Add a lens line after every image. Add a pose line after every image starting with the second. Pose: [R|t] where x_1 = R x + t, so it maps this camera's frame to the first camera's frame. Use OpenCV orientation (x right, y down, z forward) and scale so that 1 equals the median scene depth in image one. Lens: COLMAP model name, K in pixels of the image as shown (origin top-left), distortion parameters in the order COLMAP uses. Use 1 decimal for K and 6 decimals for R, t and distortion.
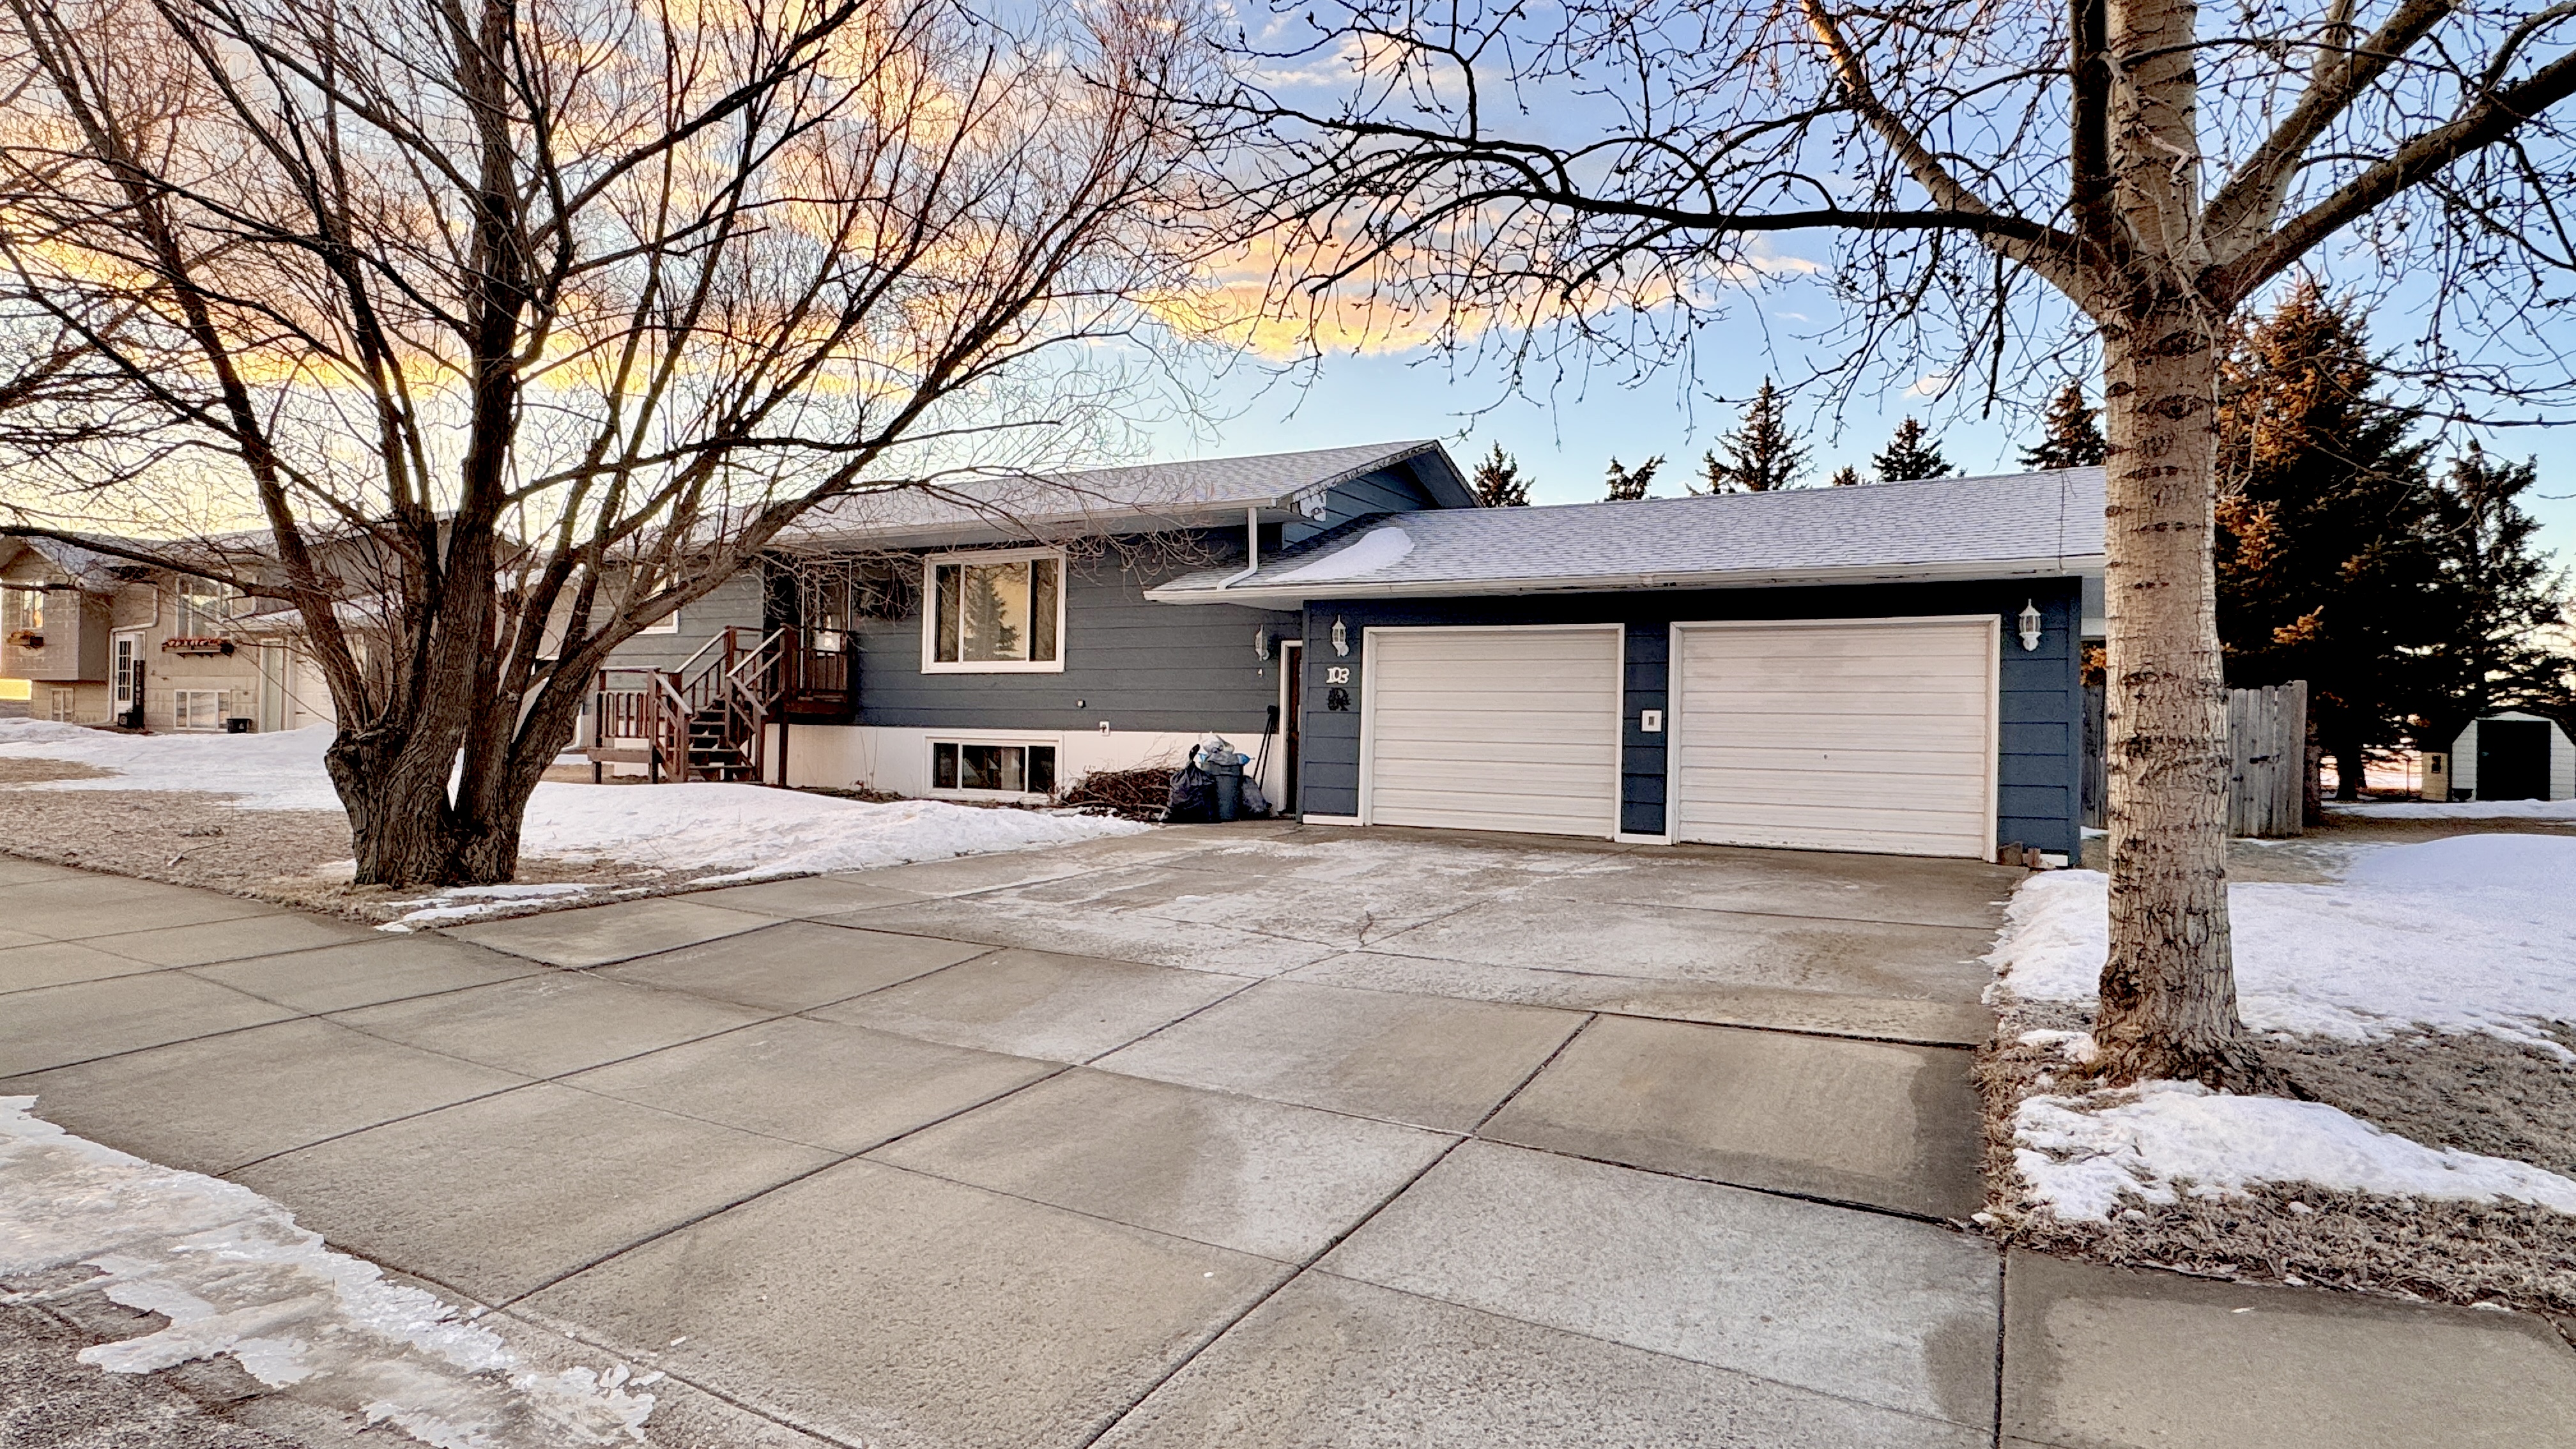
lens RADIAL K [[1311.8, 0, 1285.8], [0, 1311.8, 718.3], [0, 0, 1]] dist [0.000124, 0.003127]
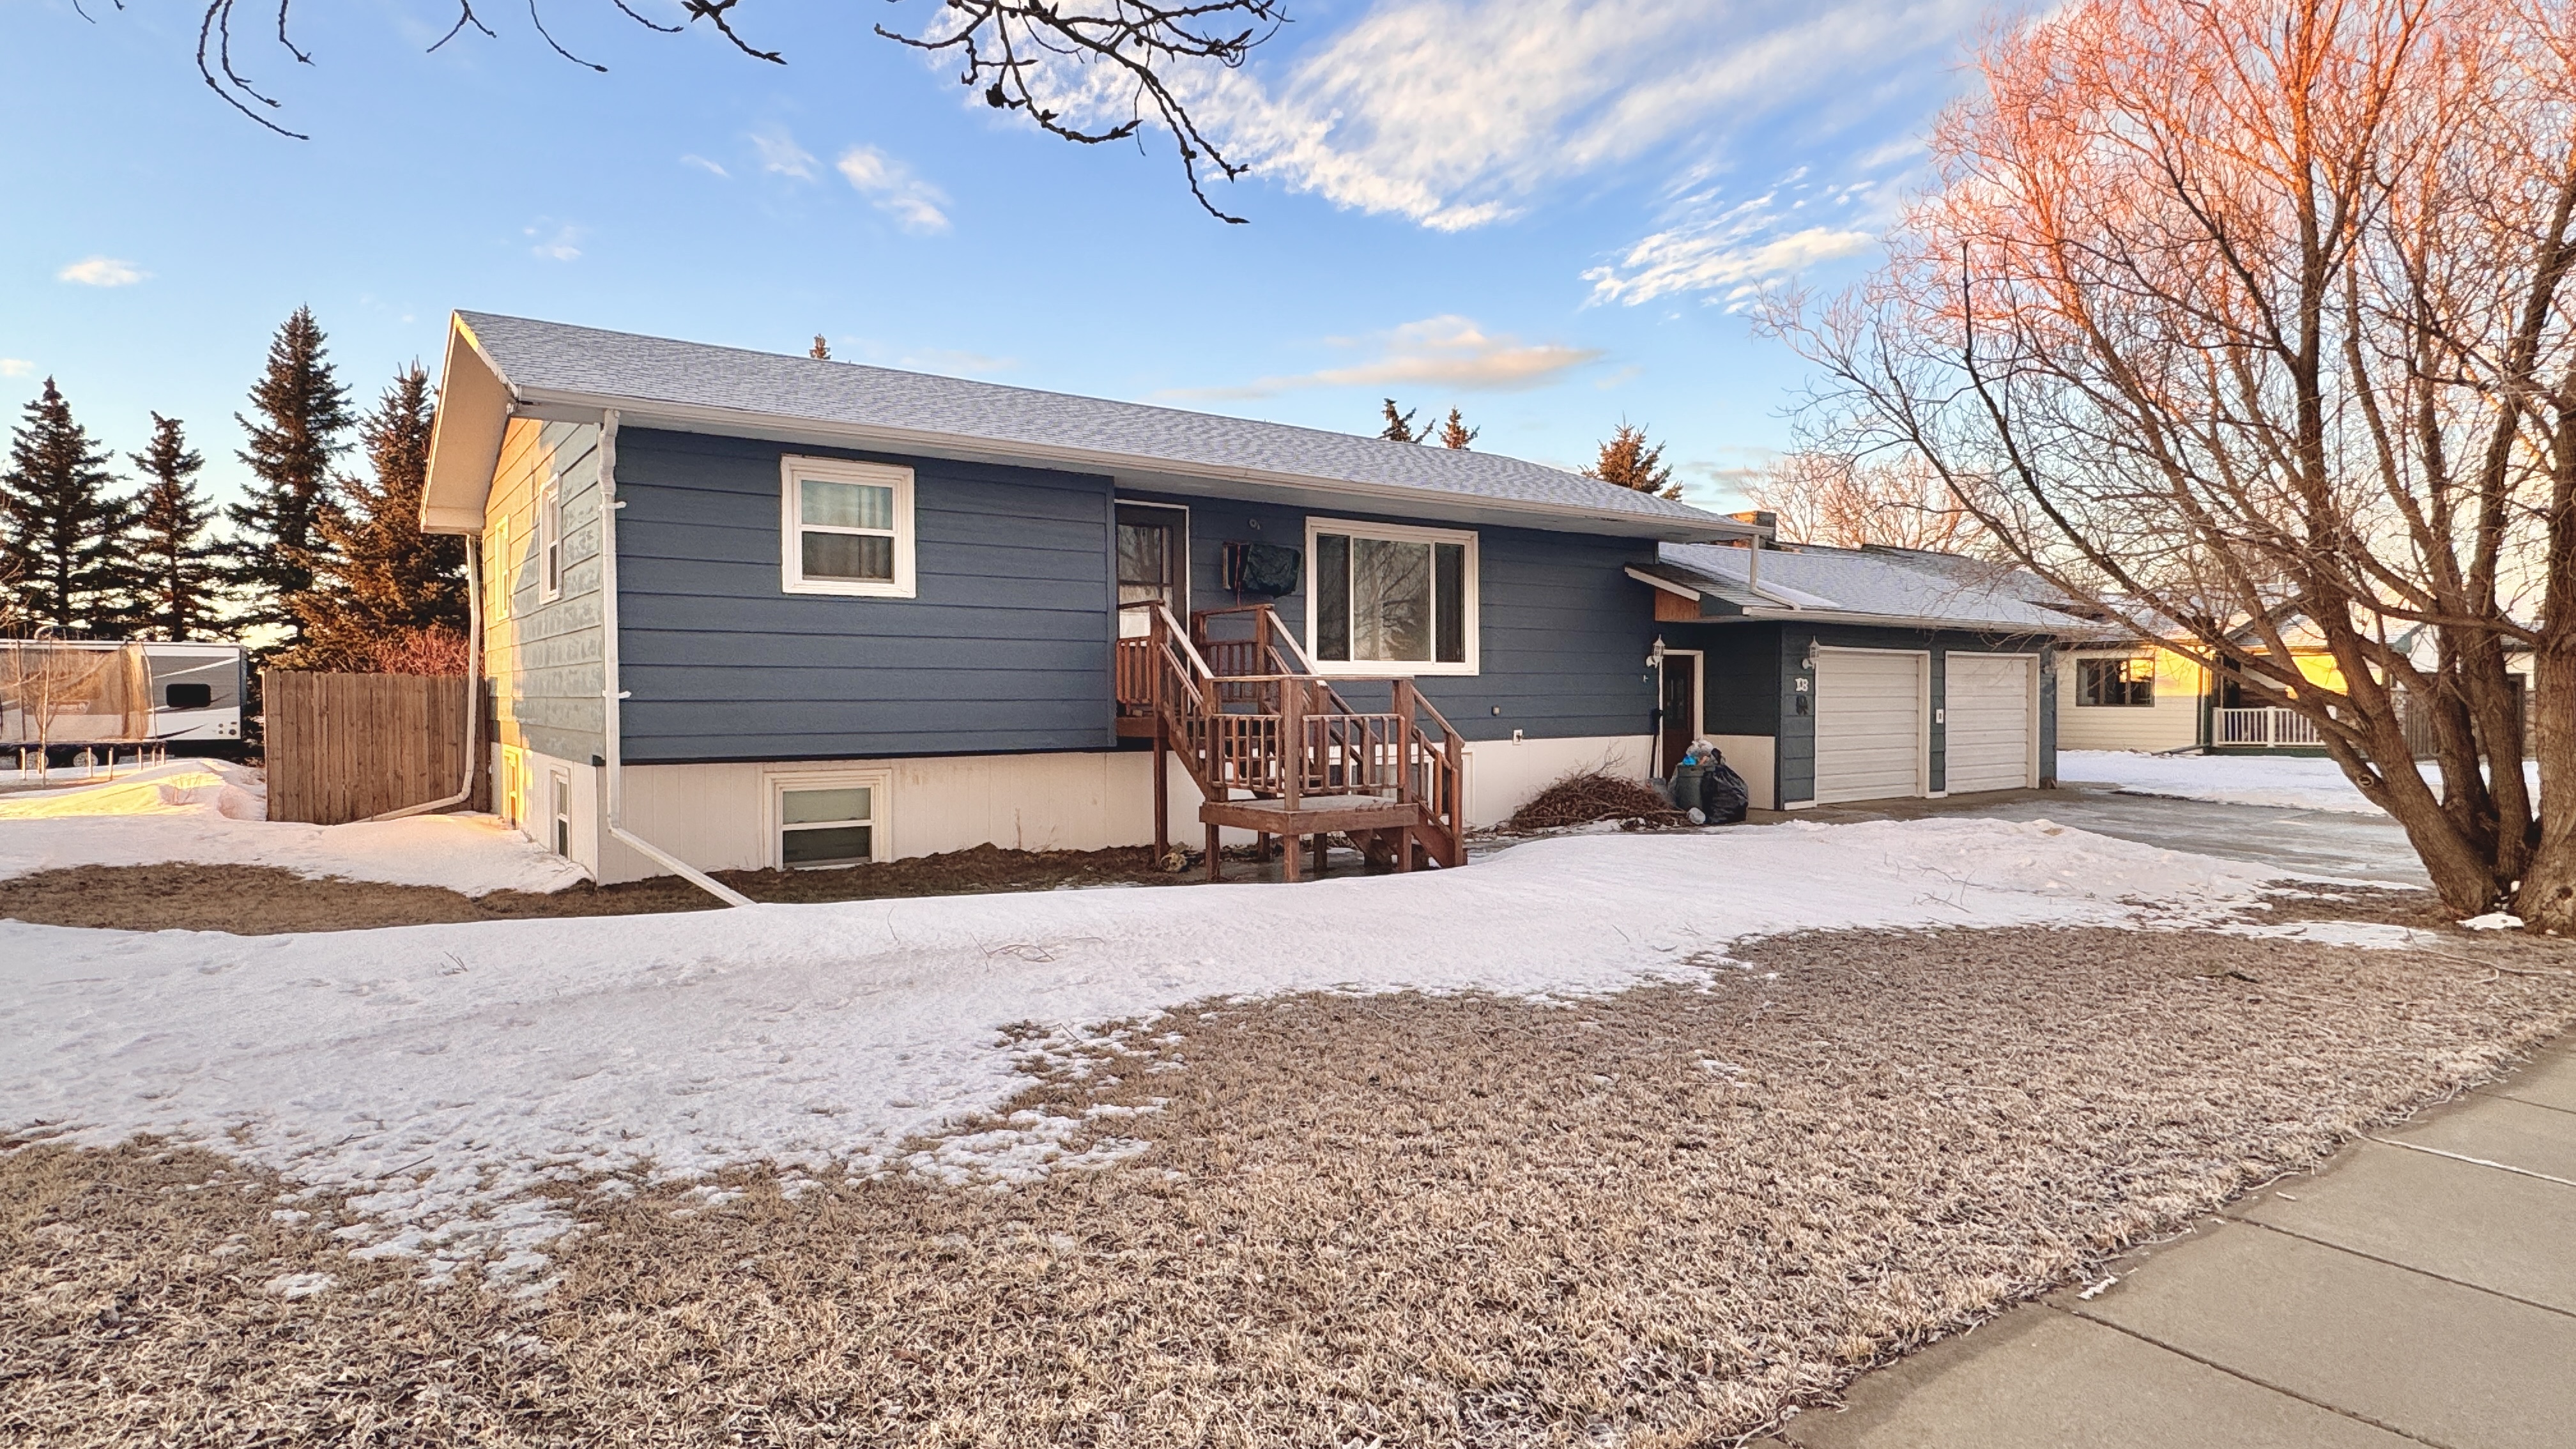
lens RADIAL K [[1311.8, 0, 1291.6], [0, 1311.8, 712.8], [0, 0, 1]] dist [0.000124, 0.003127]
pose [[0.469130, -0.036069, 0.882392, -1.105450], [0.001979, 0.999206, 0.039791, -0.049577], [-0.883127, -0.016921, 0.468829, 0.757947]]
